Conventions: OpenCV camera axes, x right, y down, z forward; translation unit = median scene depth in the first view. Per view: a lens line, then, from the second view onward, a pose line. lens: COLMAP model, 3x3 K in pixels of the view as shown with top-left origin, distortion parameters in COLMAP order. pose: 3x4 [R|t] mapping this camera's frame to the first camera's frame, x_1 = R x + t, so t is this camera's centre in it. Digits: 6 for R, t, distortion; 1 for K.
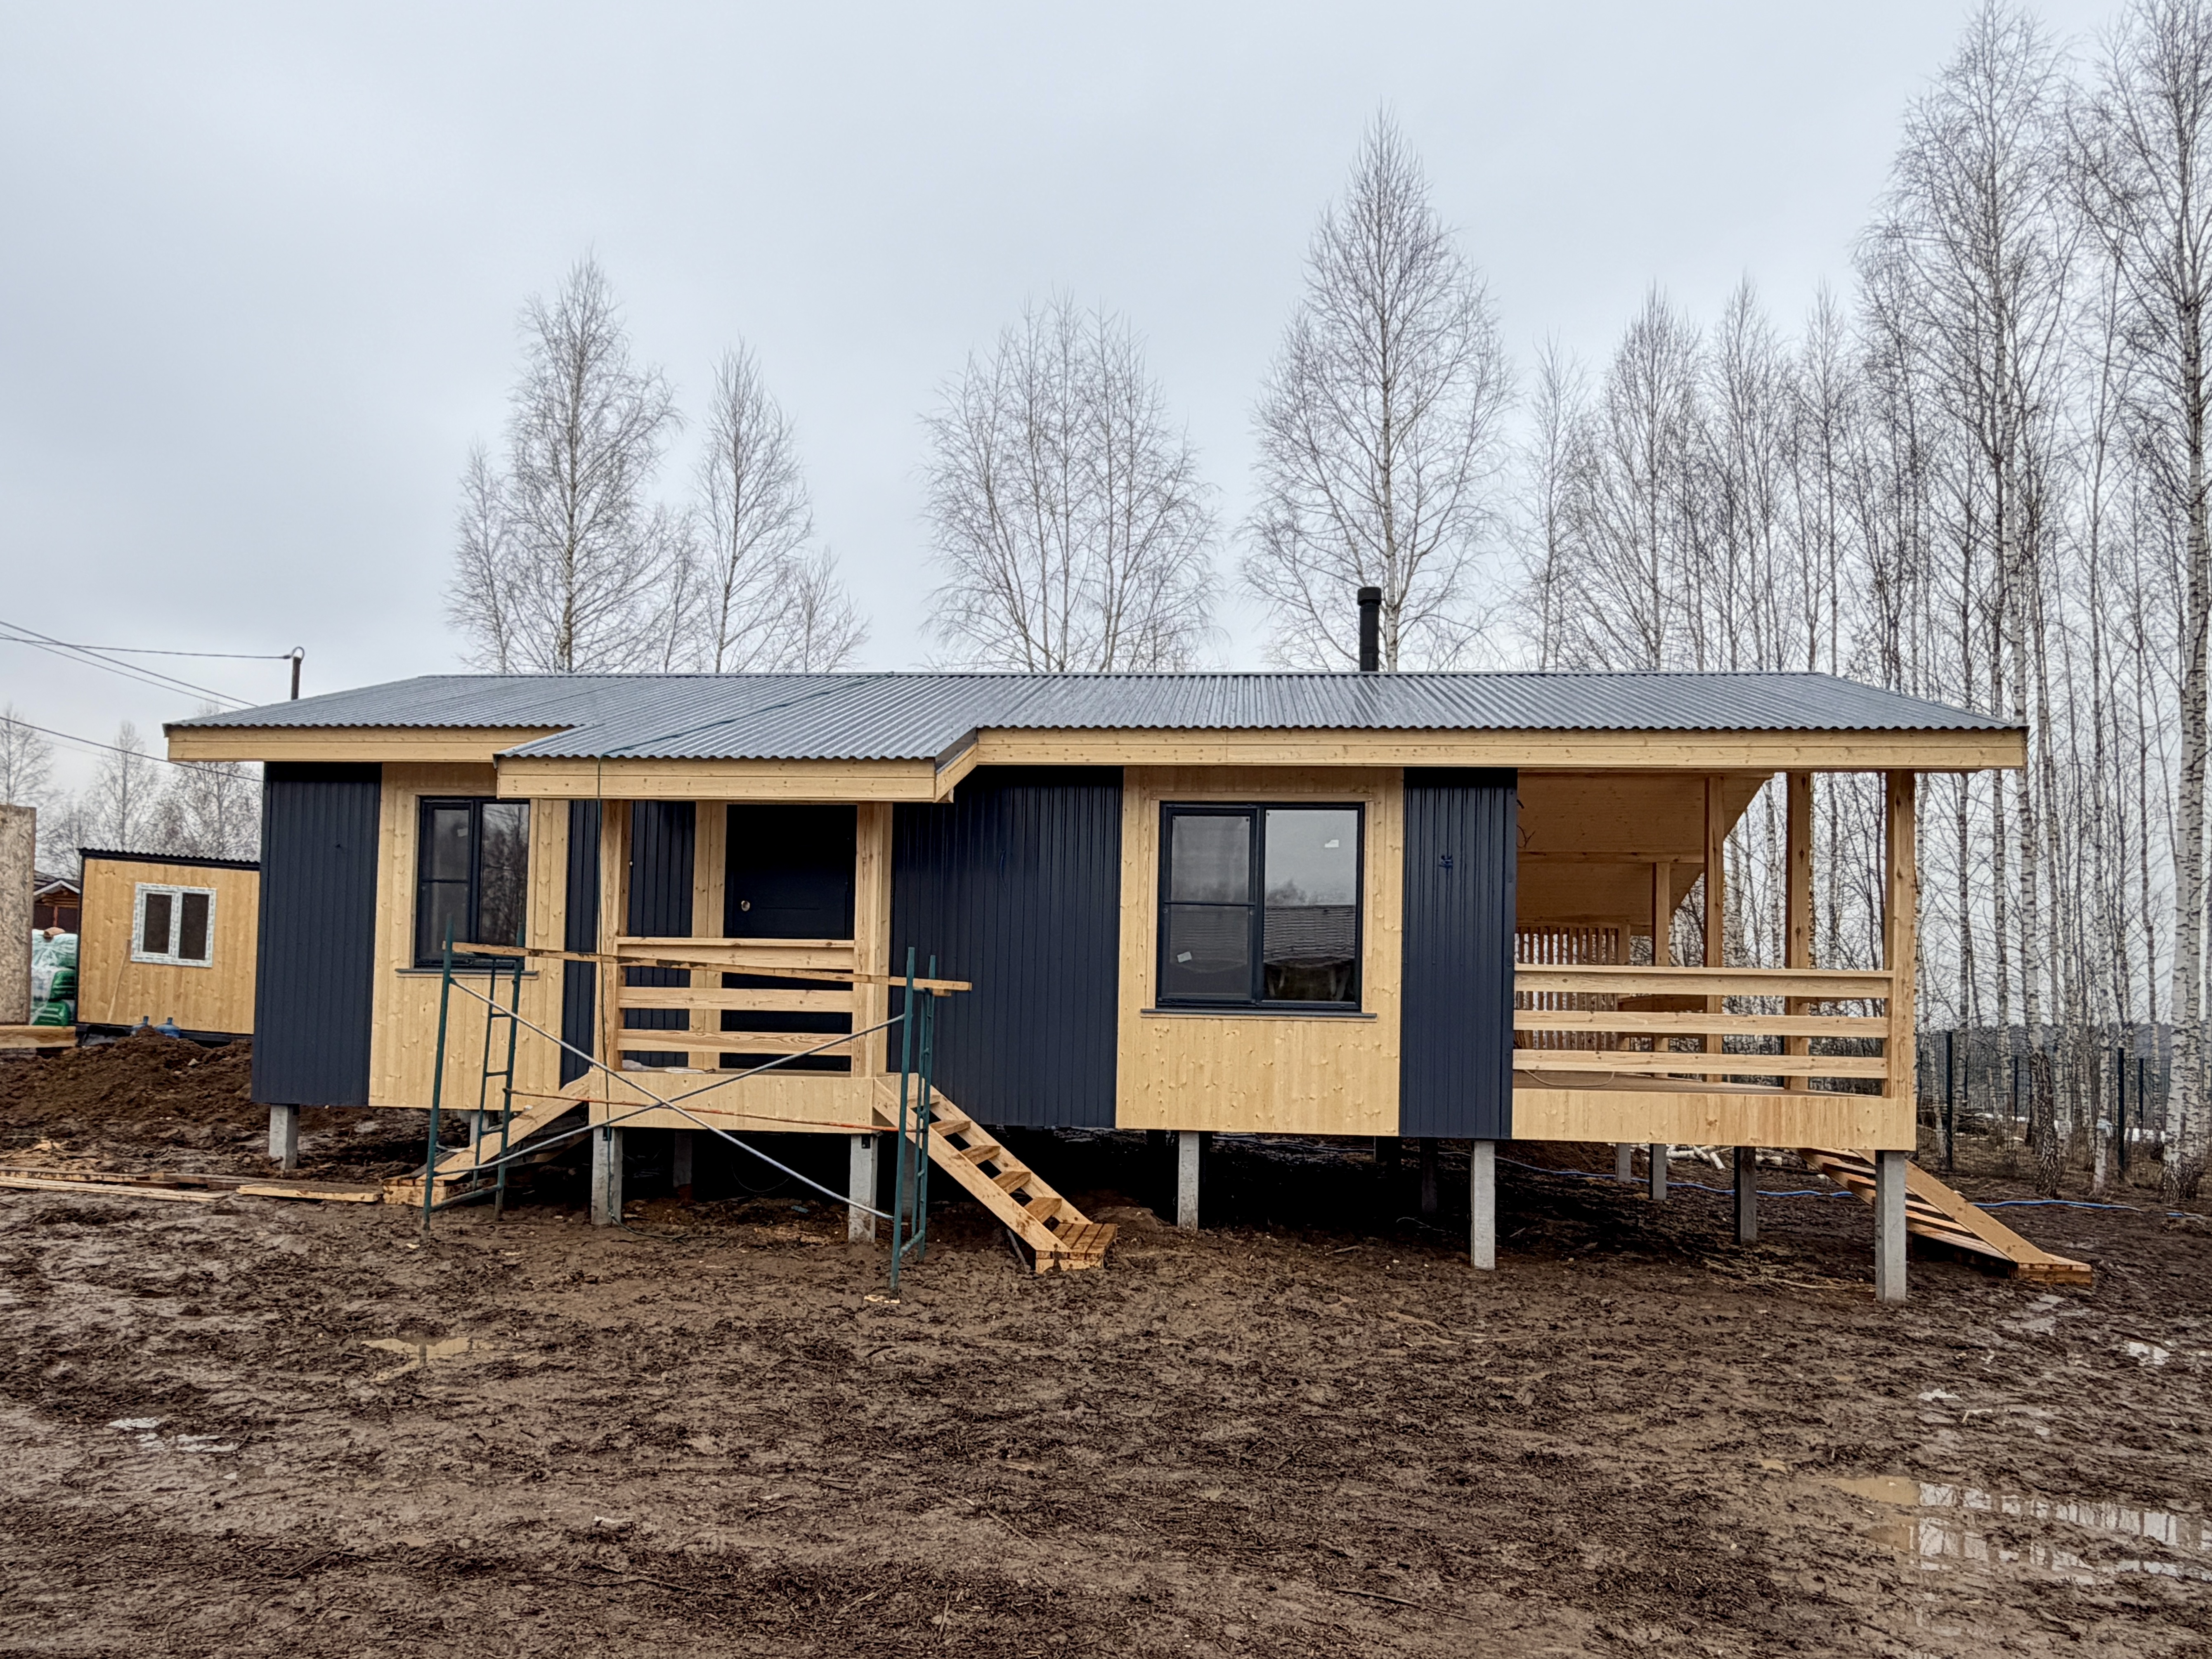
lens RADIAL K [[1291.5, 0, 1050.4], [0, 1291.5, 968.6], [0, 0, 1]] dist [-0.001553, 0.000069]
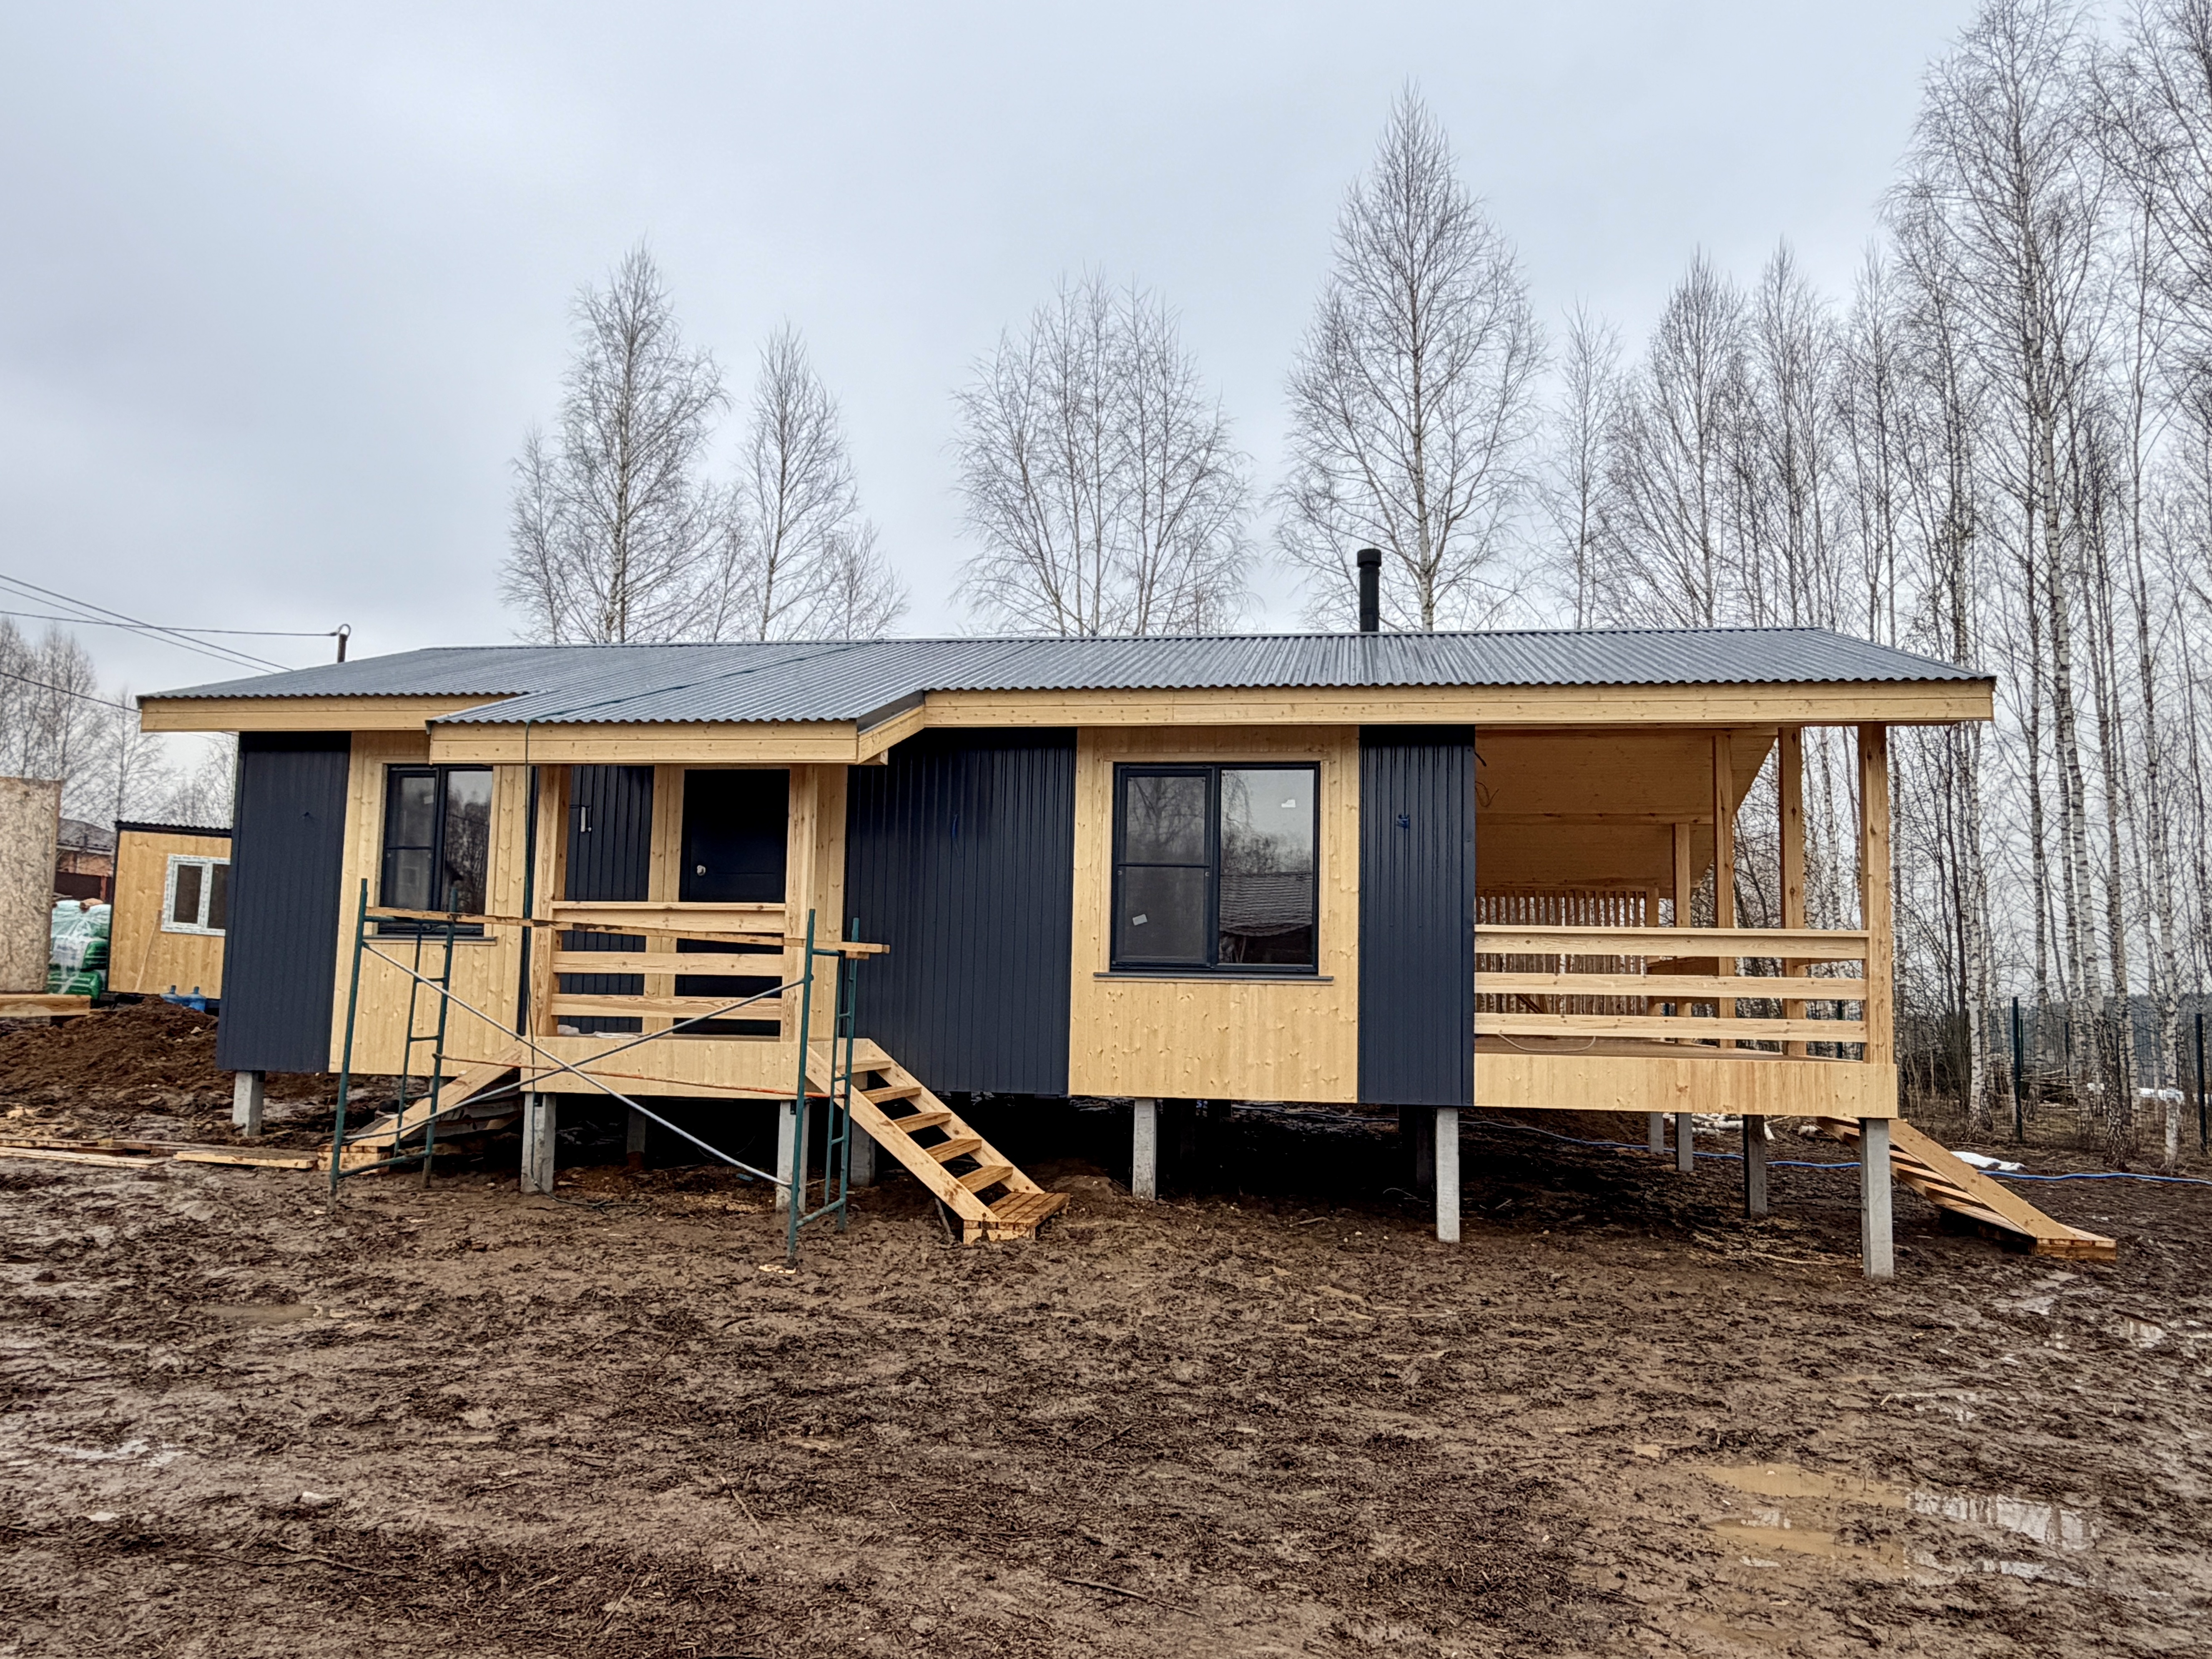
lens RADIAL K [[1292.2, 0, 1109.7], [0, 1292.2, 876.9], [0, 0, 1]] dist [-0.001957, 0.001113]
pose [[0.999354, -0.005886, -0.035447, 0.119167], [0.004186, 0.998846, -0.047853, 0.005871], [0.035688, 0.047674, 0.998225, 0.014792]]
